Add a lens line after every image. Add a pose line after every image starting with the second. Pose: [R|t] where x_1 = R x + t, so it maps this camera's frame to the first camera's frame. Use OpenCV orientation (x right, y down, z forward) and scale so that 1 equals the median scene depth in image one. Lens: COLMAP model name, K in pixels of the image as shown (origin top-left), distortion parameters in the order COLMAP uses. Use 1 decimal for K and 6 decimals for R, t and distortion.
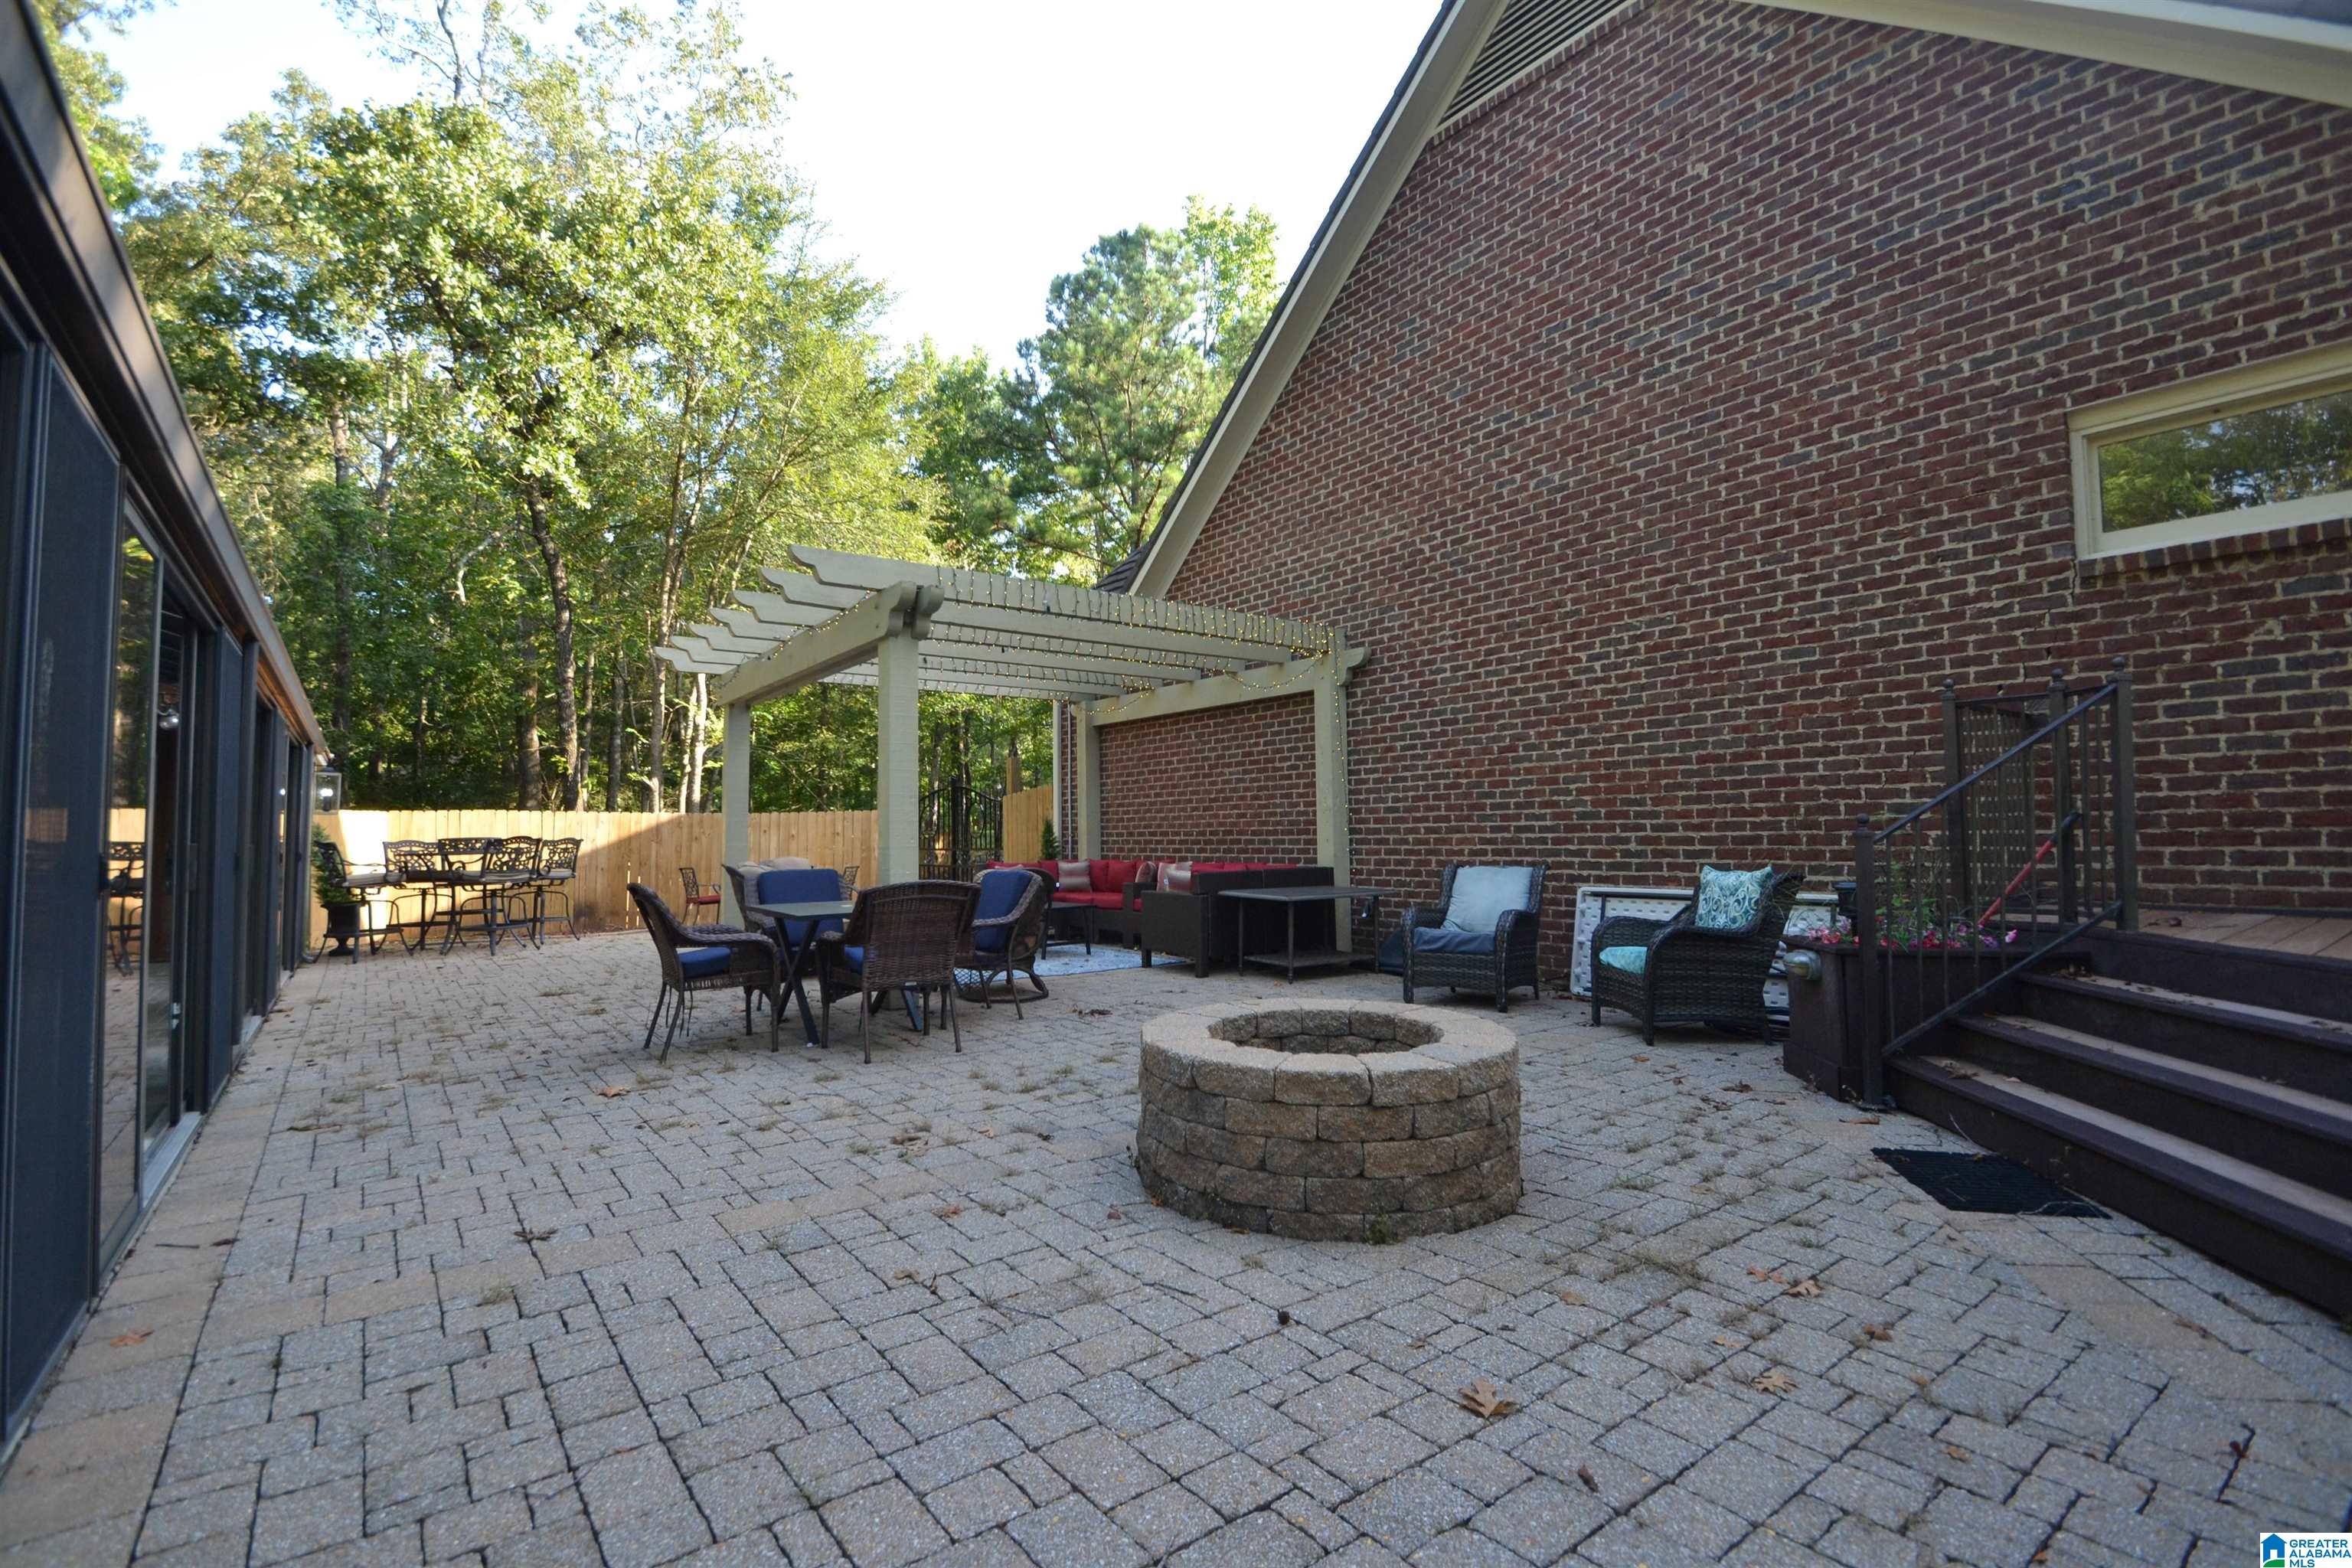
lens RADIAL K [[1041.2, 0, 1167.3], [0, 1041.2, 780.1], [0, 0, 1]] dist [0.023355, -0.022189]
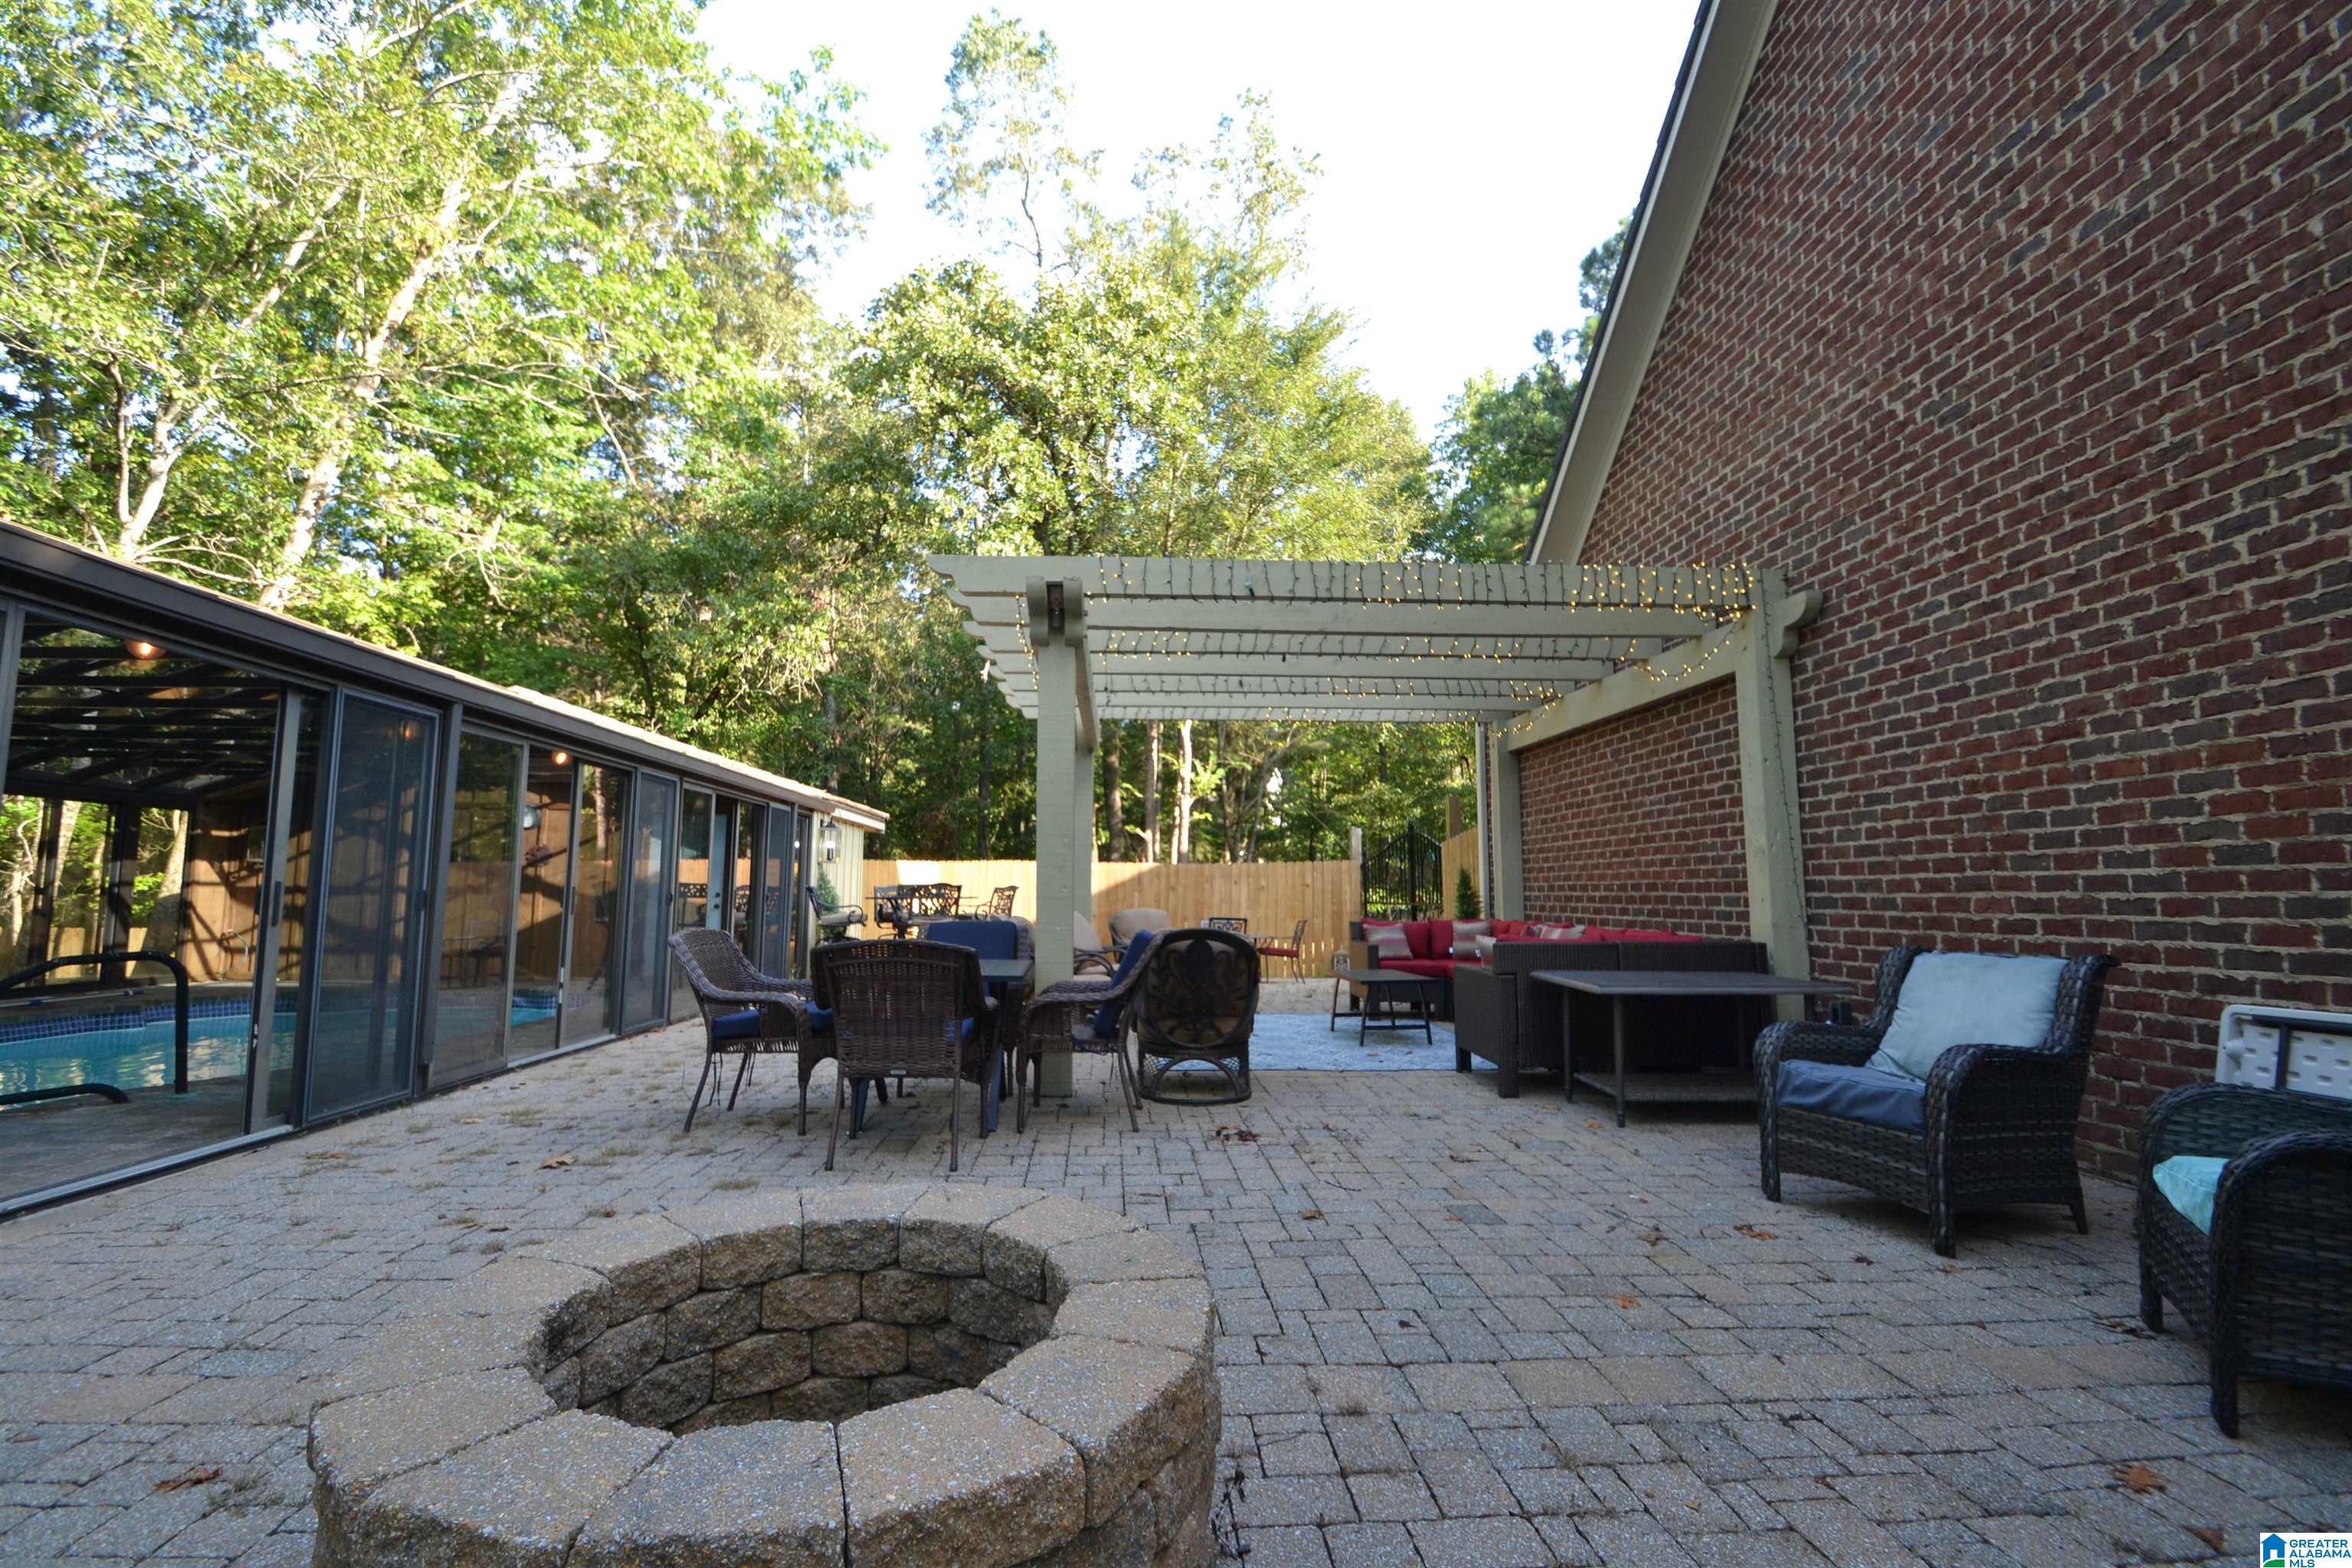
lens RADIAL K [[1041.2, 0, 1167.3], [0, 1041.2, 780.1], [0, 0, 1]] dist [0.023355, -0.022189]
pose [[0.830455, -0.046085, -0.555176, 0.240044], [0.017177, 0.998217, -0.057168, 0.017172], [0.556820, 0.037940, 0.829766, 0.303106]]
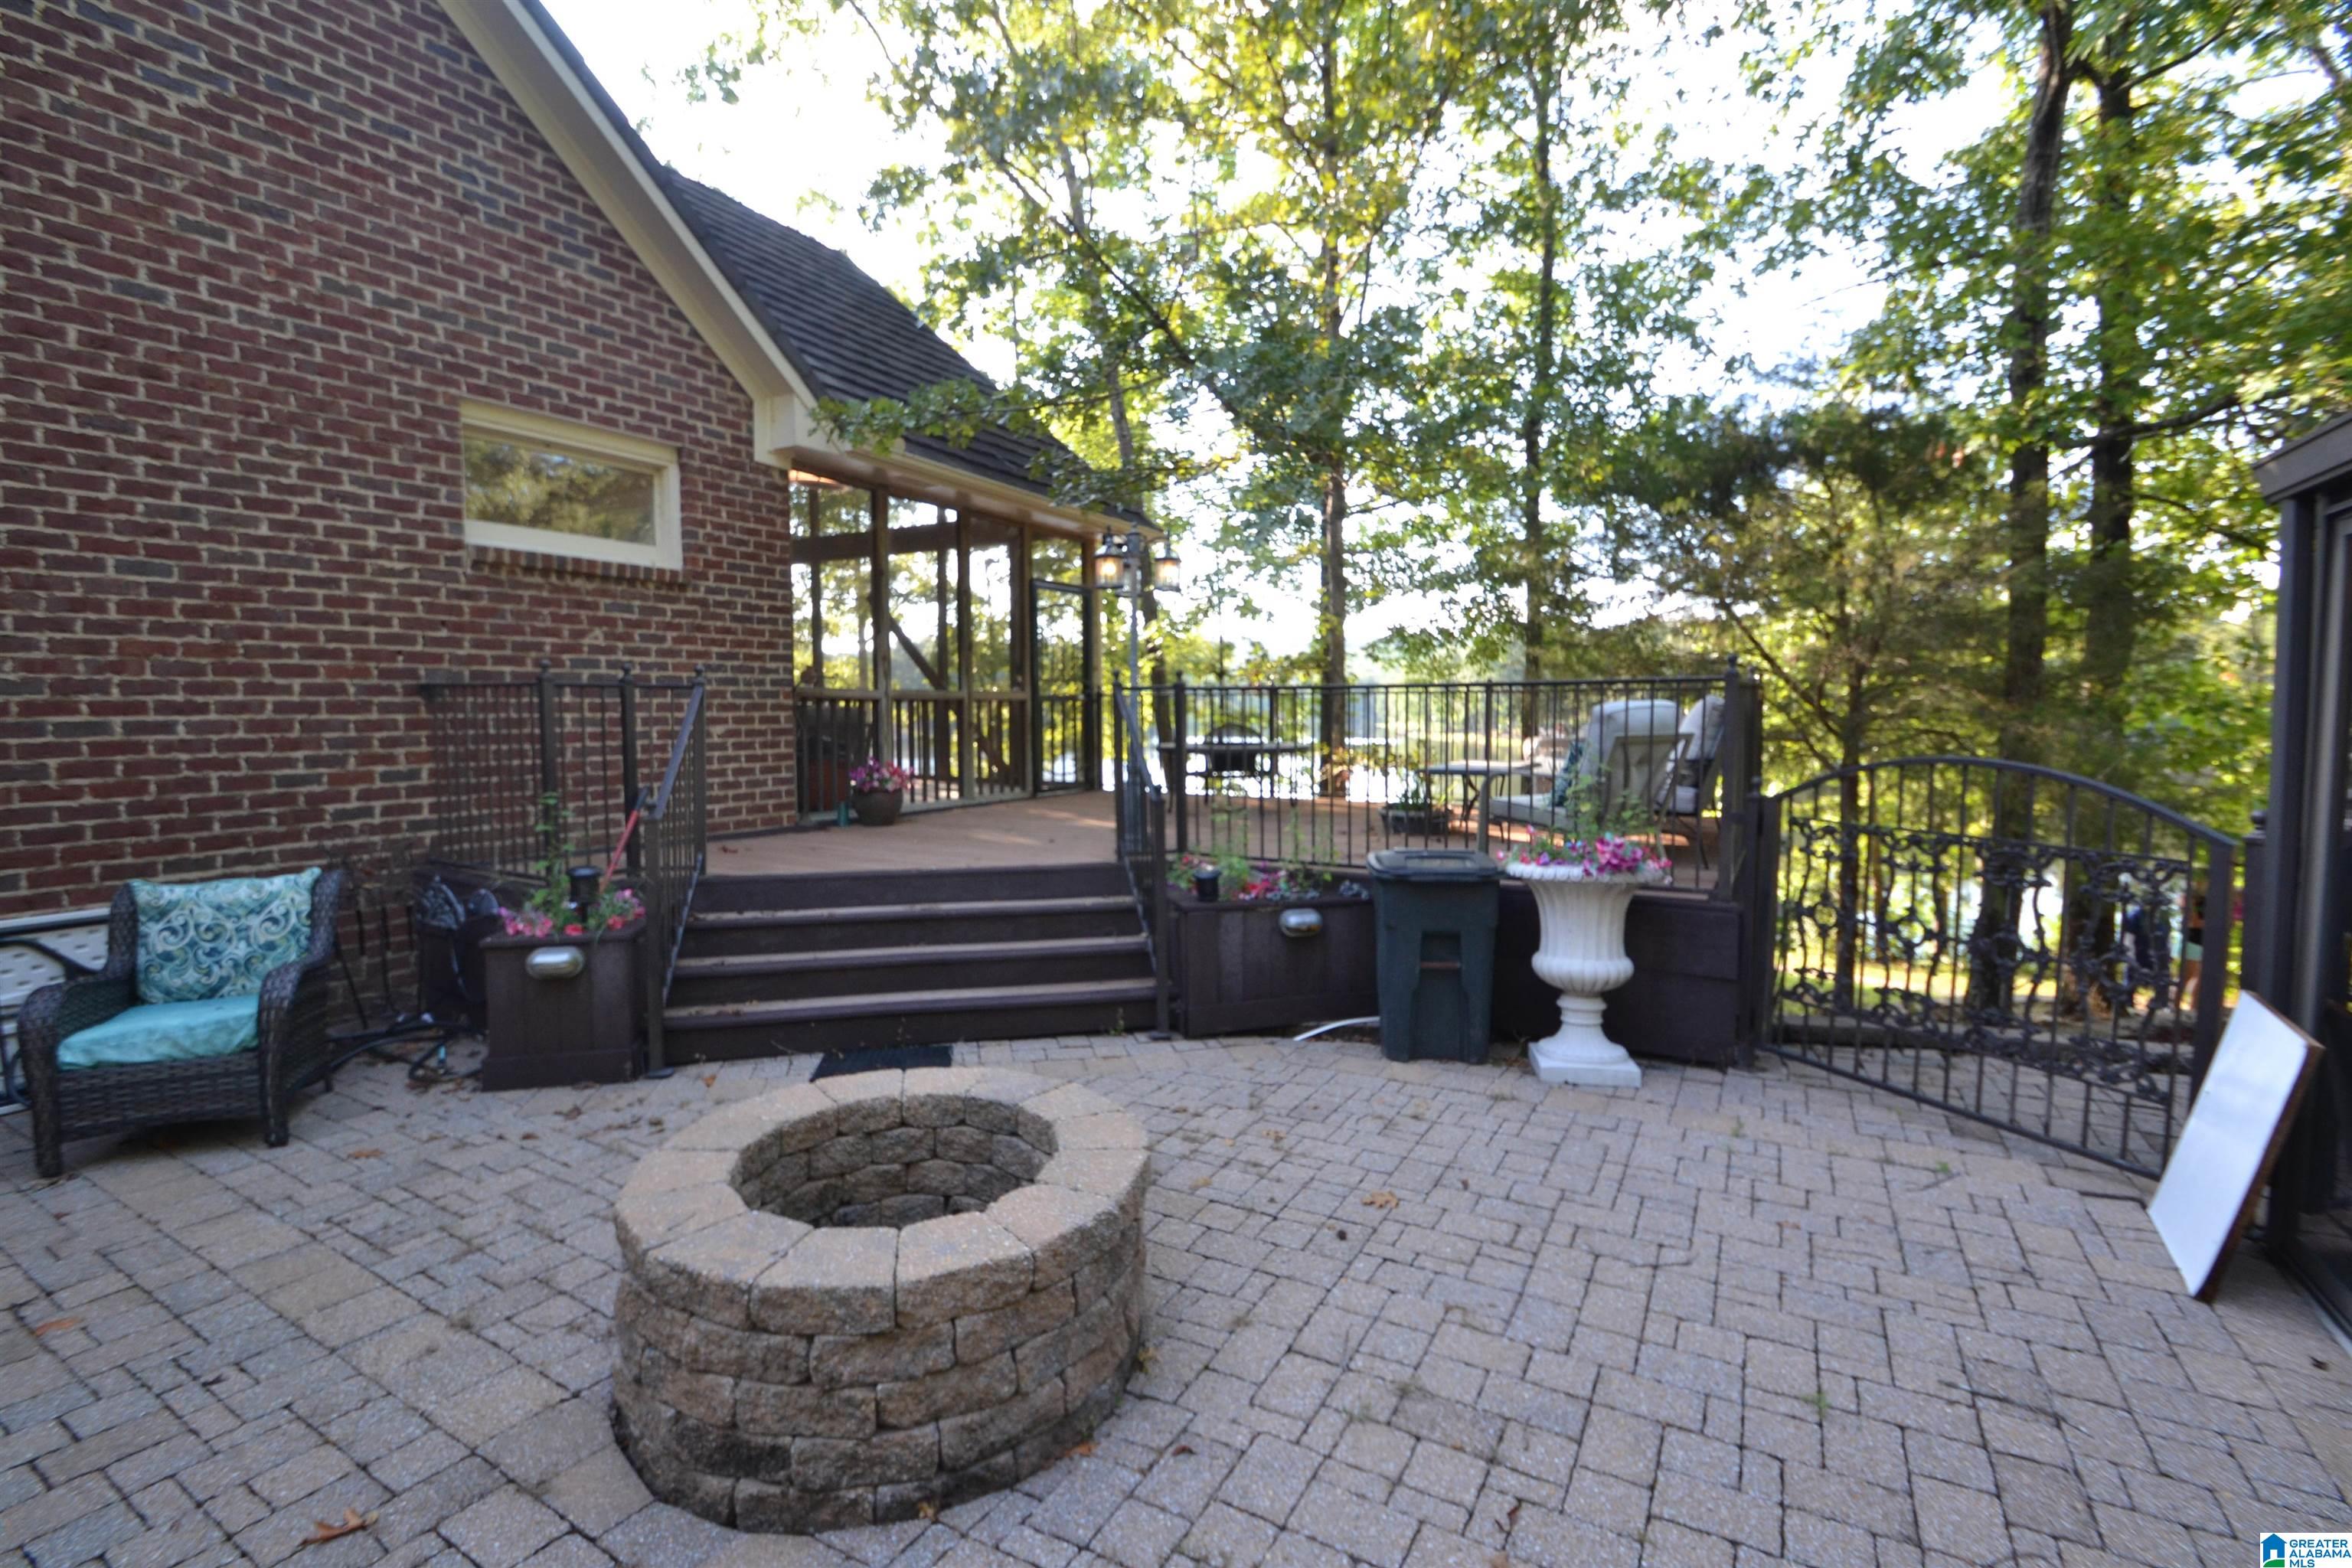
lens RADIAL K [[1041.2, 0, 1167.3], [0, 1041.2, 780.1], [0, 0, 1]] dist [0.023355, -0.022189]
pose [[-0.380058, -0.051391, 0.923534, -0.257466], [-0.040075, 0.998433, 0.039066, -0.025547], [-0.924094, -0.022163, -0.381522, 0.486997]]
